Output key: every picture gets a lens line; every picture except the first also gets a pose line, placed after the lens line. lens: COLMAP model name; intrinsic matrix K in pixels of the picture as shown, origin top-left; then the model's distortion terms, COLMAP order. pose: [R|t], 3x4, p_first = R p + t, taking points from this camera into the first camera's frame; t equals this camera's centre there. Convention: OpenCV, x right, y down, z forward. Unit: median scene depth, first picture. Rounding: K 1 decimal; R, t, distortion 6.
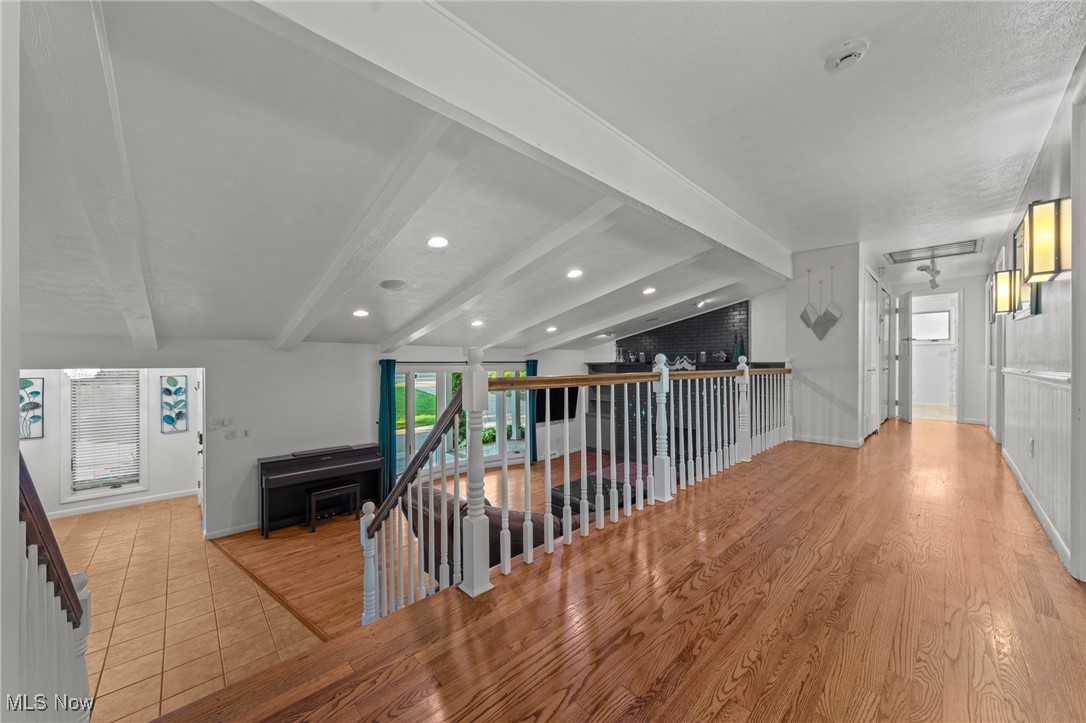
lens RADIAL K [[400.4, 0, 541.8], [0, 400.4, 360.2], [0, 0, 1]] dist [0.000835, 0.000188]
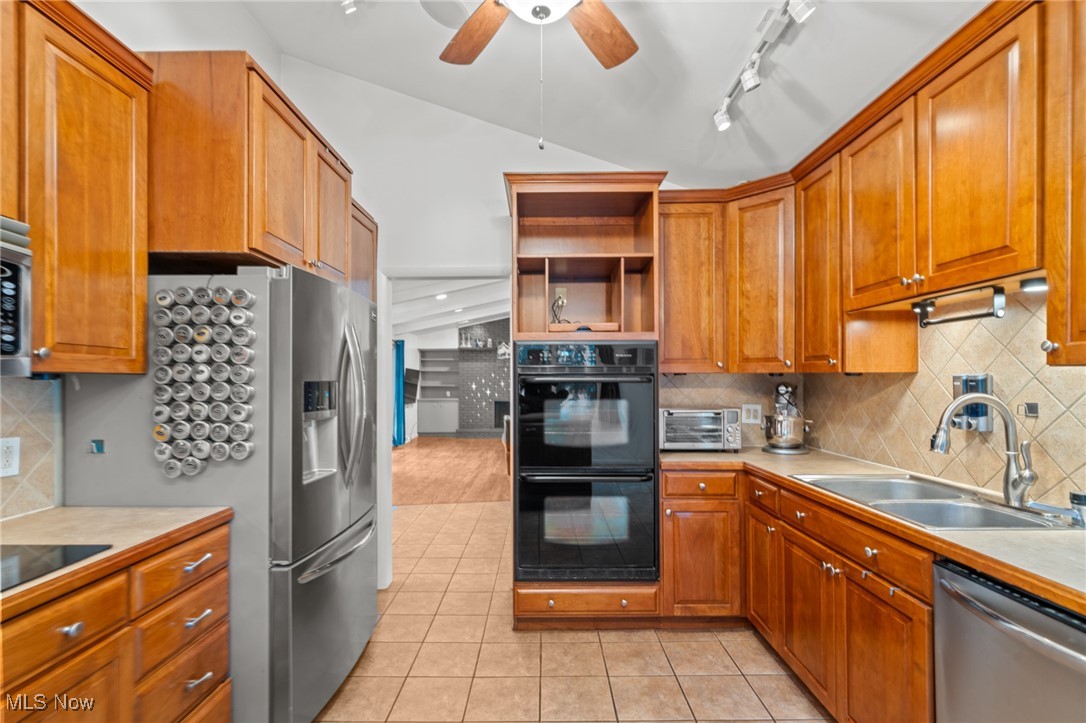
lens RADIAL K [[506.7, 0, 550.1], [0, 506.7, 379.3], [0, 0, 1]] dist [0.001459, 0.000323]
pose [[0.678367, 0.003044, 0.734717, -0.924042], [-0.000418, 0.999993, -0.003758, 0.132090], [-0.734723, 0.002242, 0.678363, -0.156852]]
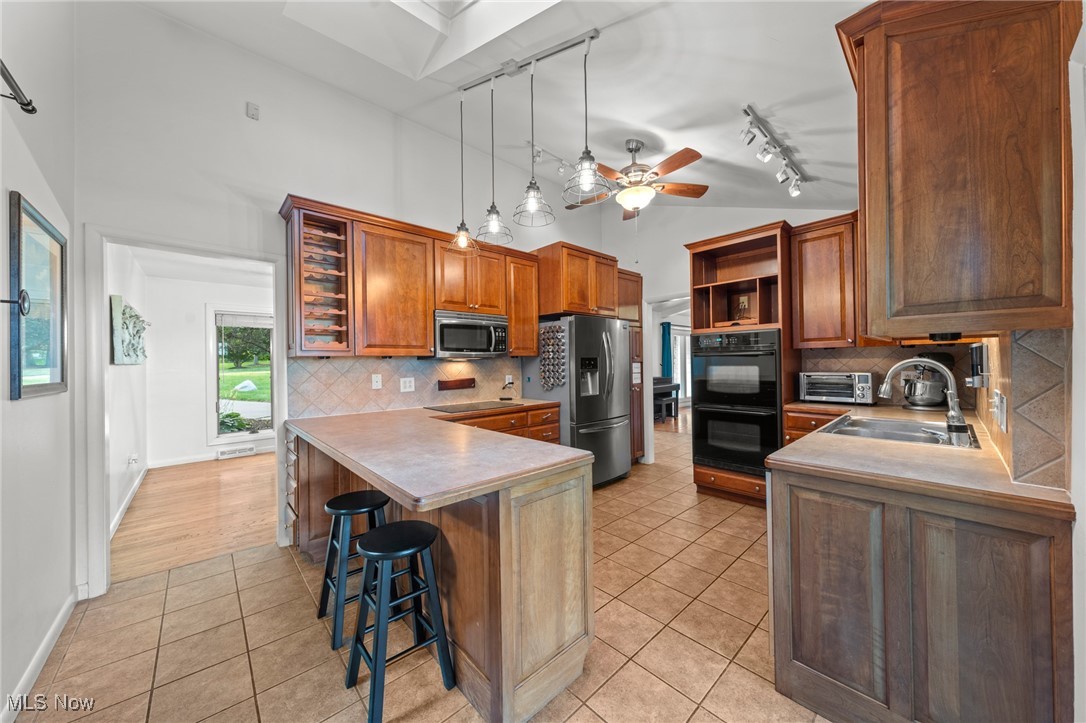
lens RADIAL K [[377.9, 0, 542.2], [0, 377.9, 362.4], [0, 0, 1]] dist [-0.001511, -0.000116]
pose [[0.999889, -0.013484, 0.006375, -0.866256], [0.013467, 0.999906, 0.002697, 0.137533], [-0.006410, -0.002611, 0.999976, -0.443380]]
